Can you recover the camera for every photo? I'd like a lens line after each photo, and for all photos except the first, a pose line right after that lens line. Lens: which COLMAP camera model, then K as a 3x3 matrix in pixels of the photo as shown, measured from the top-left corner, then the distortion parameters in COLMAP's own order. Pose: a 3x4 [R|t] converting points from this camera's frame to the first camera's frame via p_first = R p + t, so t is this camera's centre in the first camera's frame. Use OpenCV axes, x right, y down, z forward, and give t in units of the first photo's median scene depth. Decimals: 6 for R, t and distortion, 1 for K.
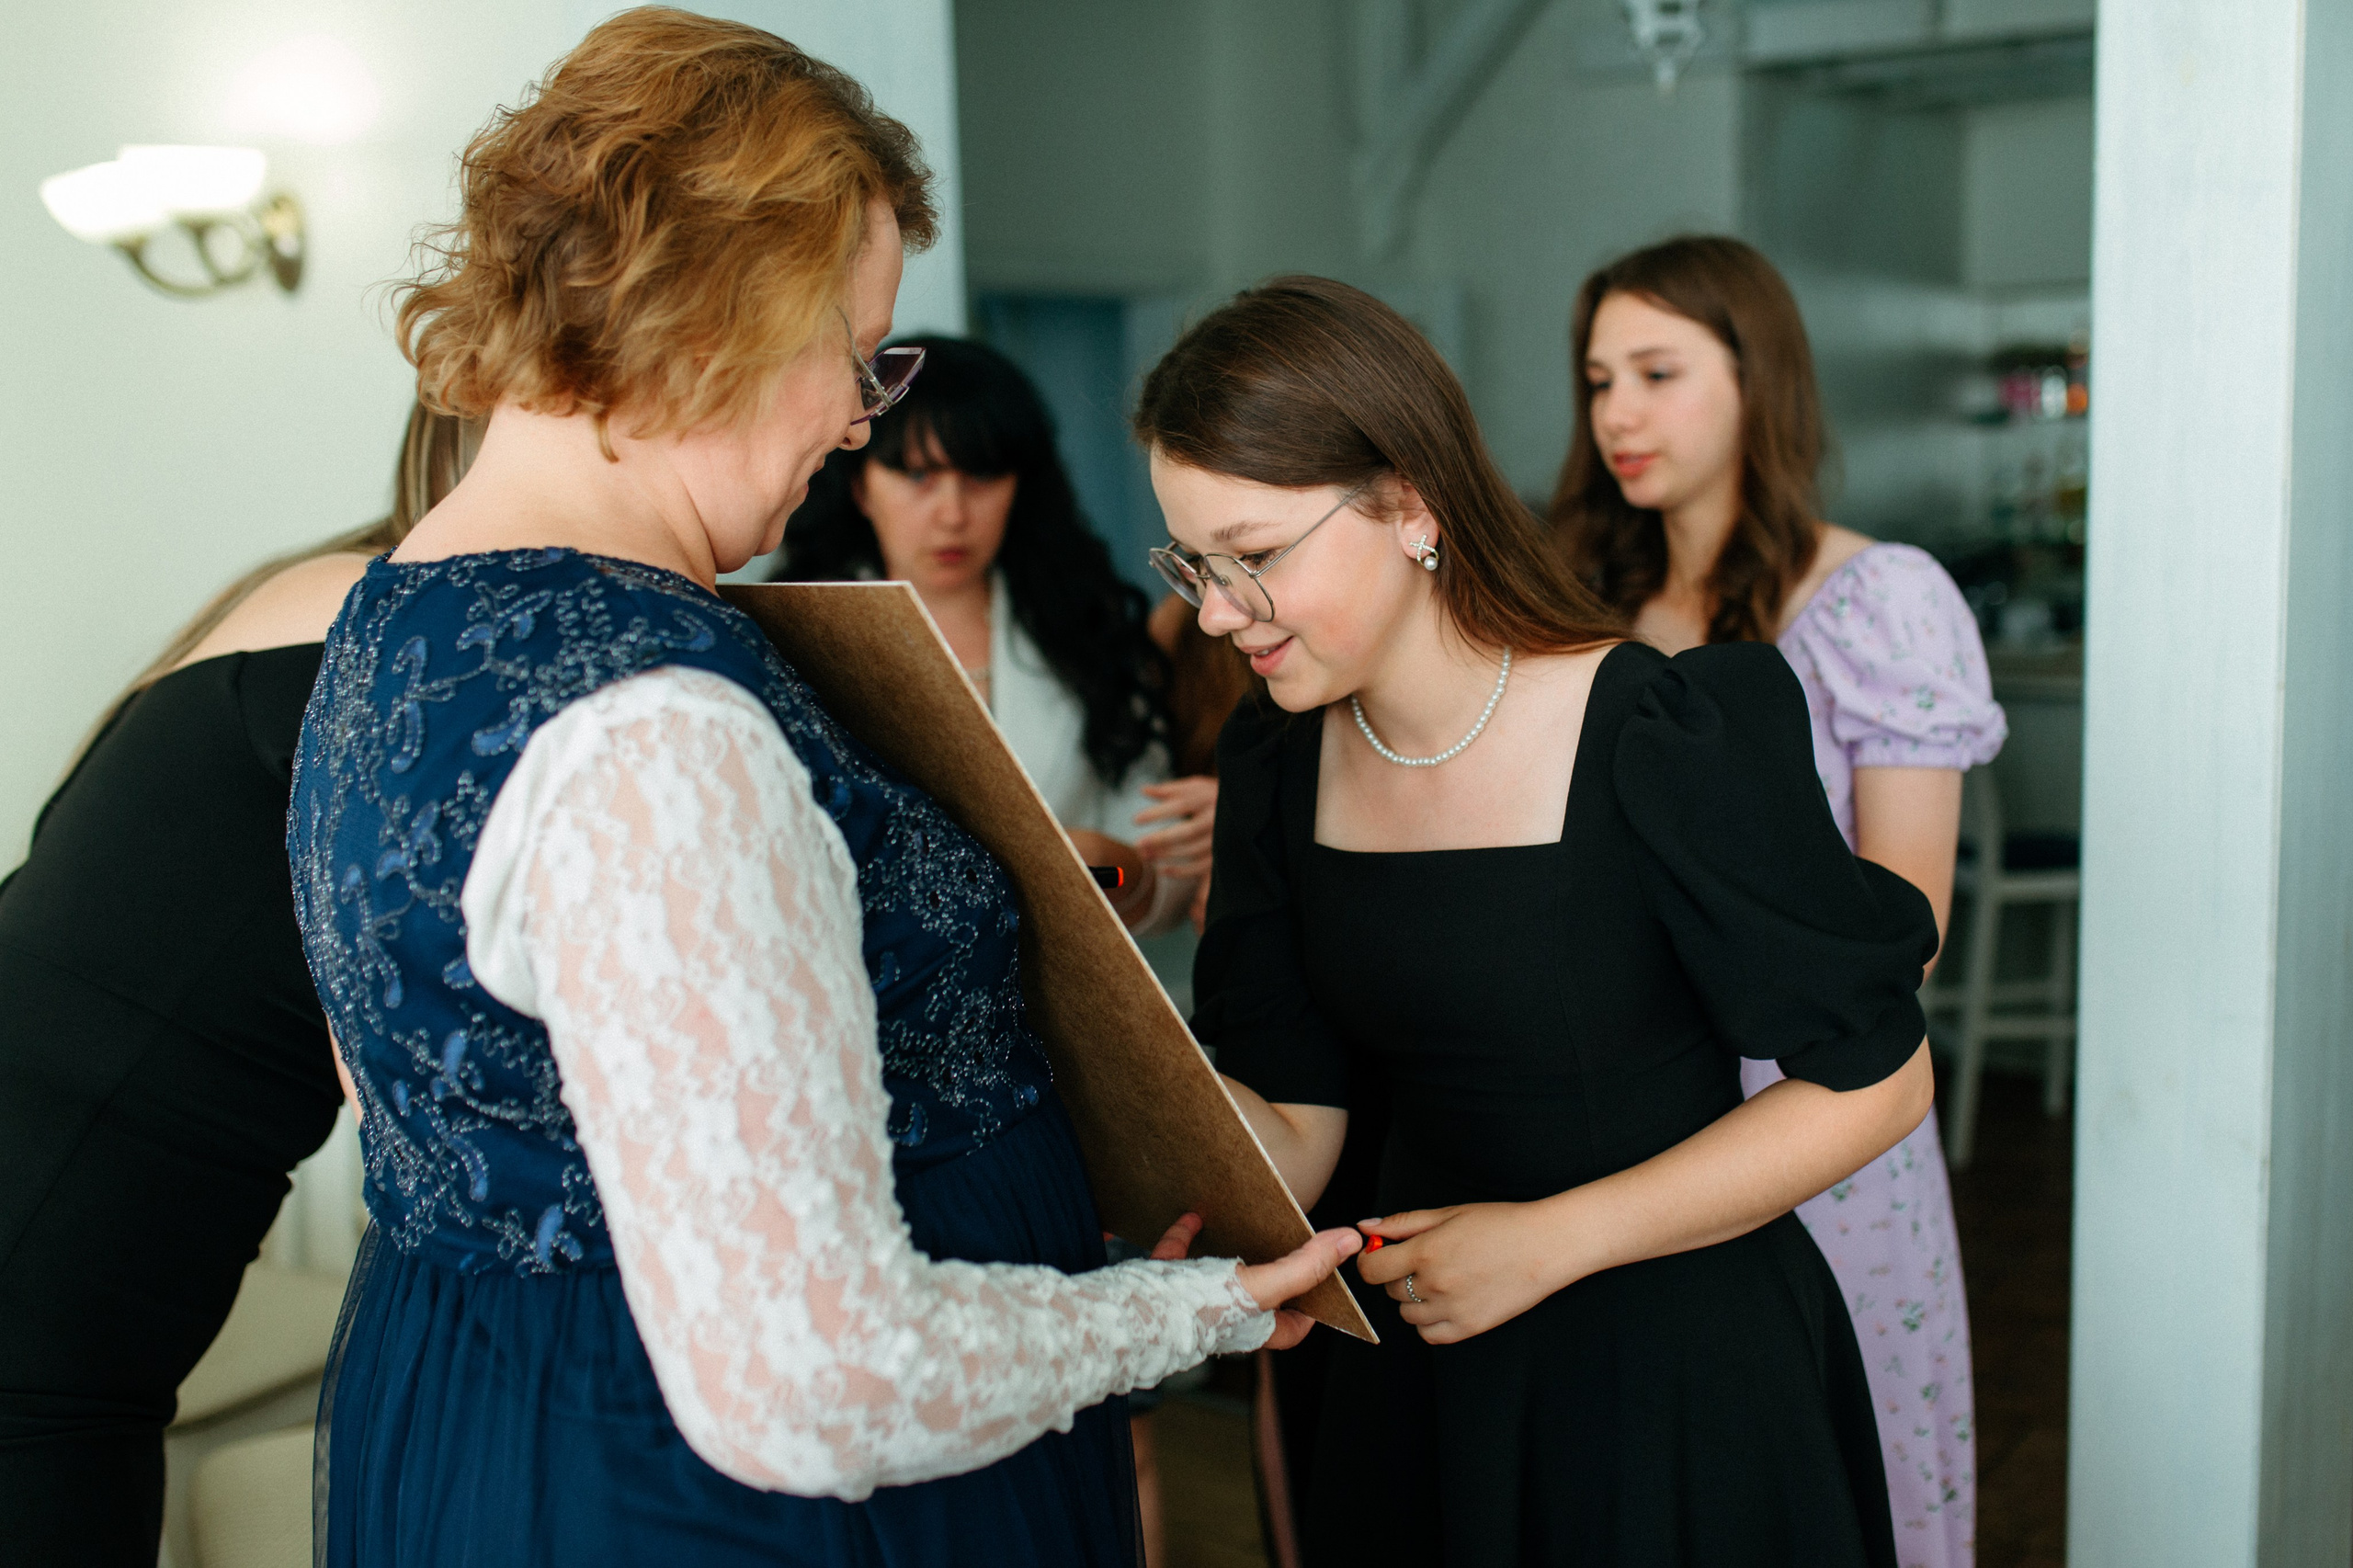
lens RADIAL K [[2371.9, 0, 1205.9], [0, 2371.9, 781.6], [0, 0, 1]] dist [0.000105, 0.010073]
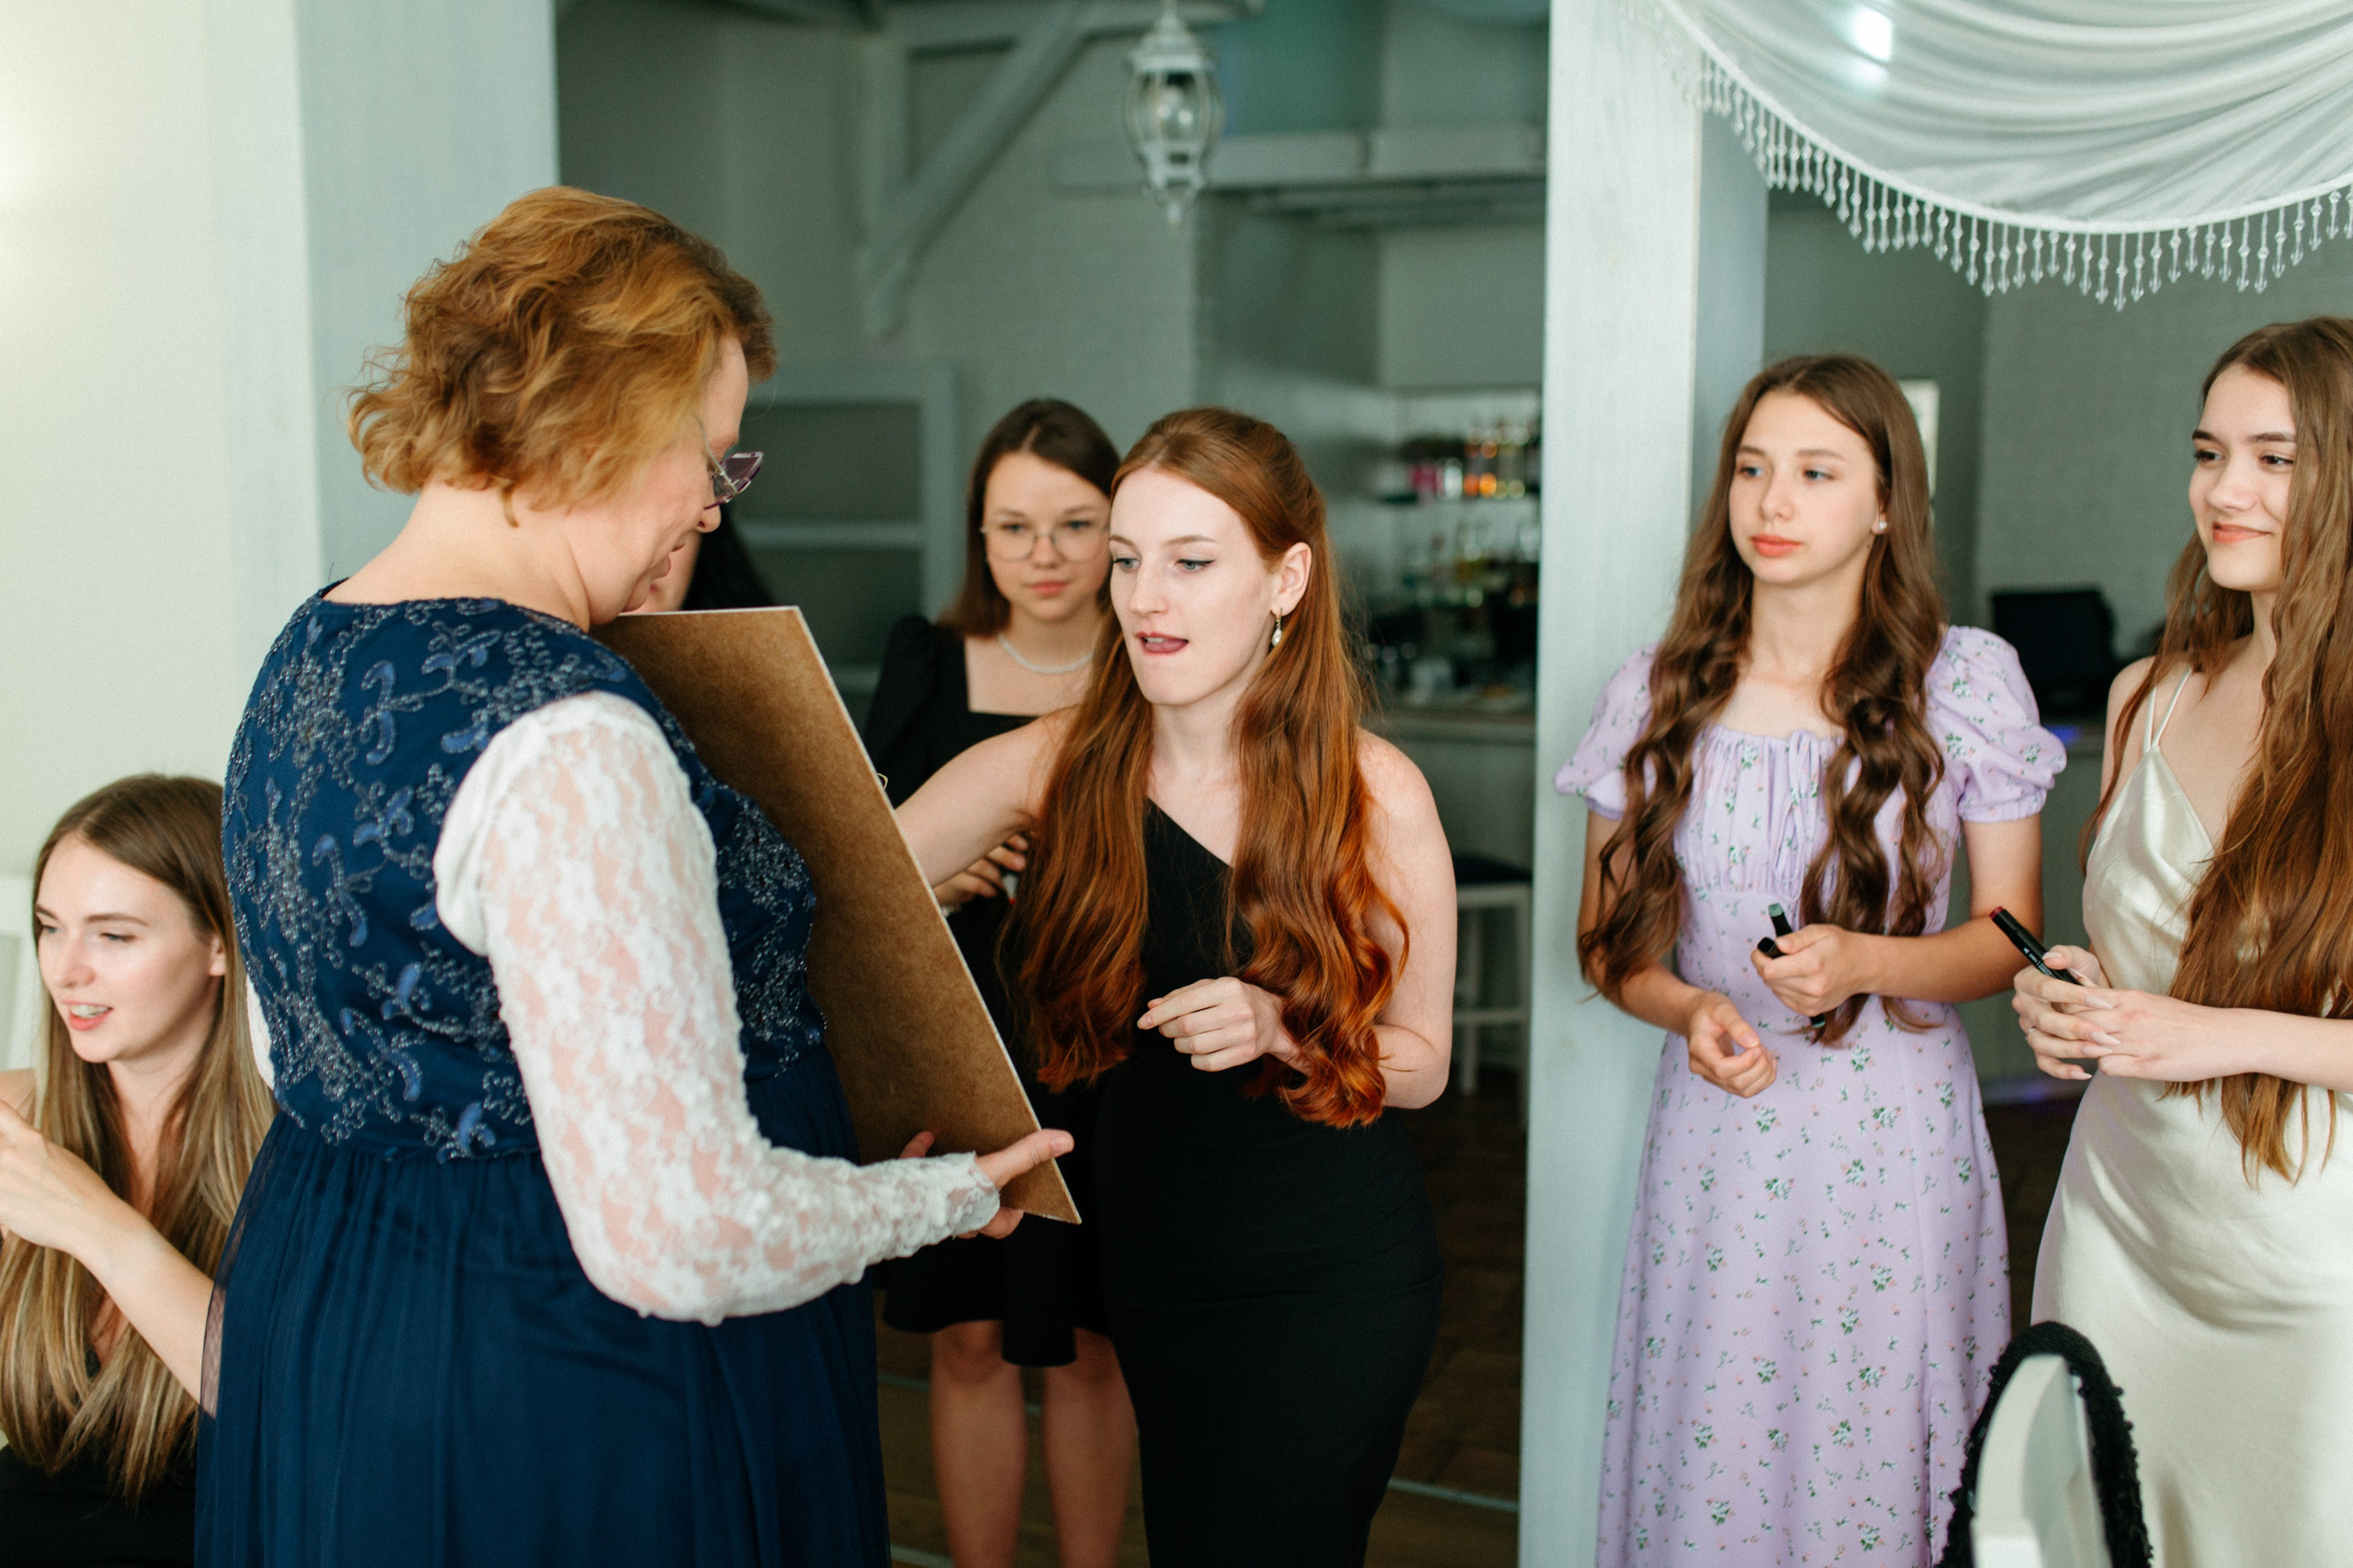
lens RADIAL K [[2371.9, 0, 1205.9], [0, 2371.9, 781.6], [0, 0, 1]] dist [0.000105, 0.010073]
pose [[0.975278, 0.035227, 0.218157, -0.181395], [-0.029310, 0.999111, -0.030300, 0.032173], [-0.219031, 0.023157, 0.975443, -0.370975]]
